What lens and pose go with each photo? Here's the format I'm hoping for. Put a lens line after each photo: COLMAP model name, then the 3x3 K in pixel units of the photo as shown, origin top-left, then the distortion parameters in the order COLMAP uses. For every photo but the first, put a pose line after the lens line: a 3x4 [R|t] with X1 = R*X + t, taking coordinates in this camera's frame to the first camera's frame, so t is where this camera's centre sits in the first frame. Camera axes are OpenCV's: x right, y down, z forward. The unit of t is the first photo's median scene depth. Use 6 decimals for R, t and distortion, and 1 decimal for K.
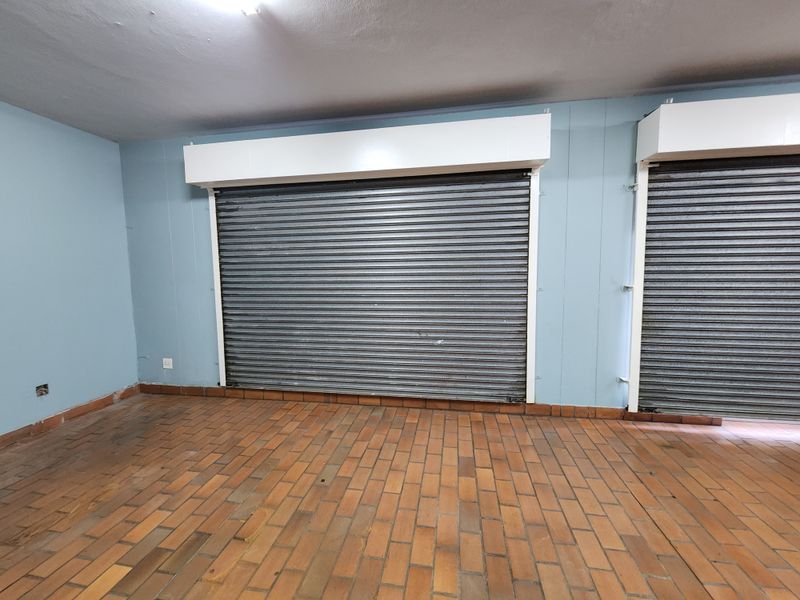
lens RADIAL K [[327.1, 0, 401.7], [0, 327.1, 290.6], [0, 0, 1]] dist [0.001207, -0.001619]
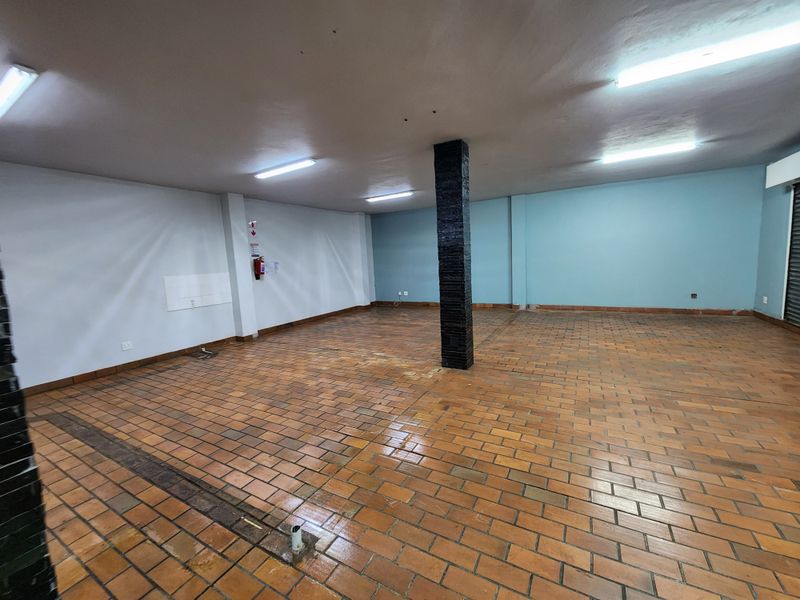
lens RADIAL K [[327.1, 0, 398.1], [0, 327.1, 295.5], [0, 0, 1]] dist [0.001207, -0.001619]
pose [[-0.341260, 0.139768, -0.929520, 1.799650], [-0.023320, 0.987320, 0.157020, -0.008169], [0.939680, 0.075261, -0.333673, -0.184760]]
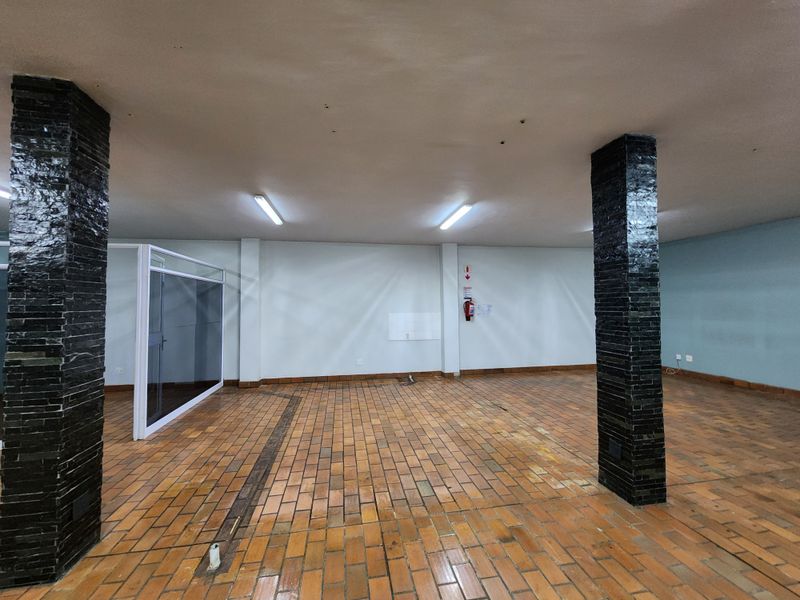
lens RADIAL K [[327.1, 0, 398.7], [0, 327.1, 292.8], [0, 0, 1]] dist [0.001207, -0.001619]
pose [[-0.940984, 0.011123, -0.338267, 1.243993], [-0.004460, 0.998966, 0.045253, -0.048040], [0.338420, 0.044090, -0.939961, 0.209039]]
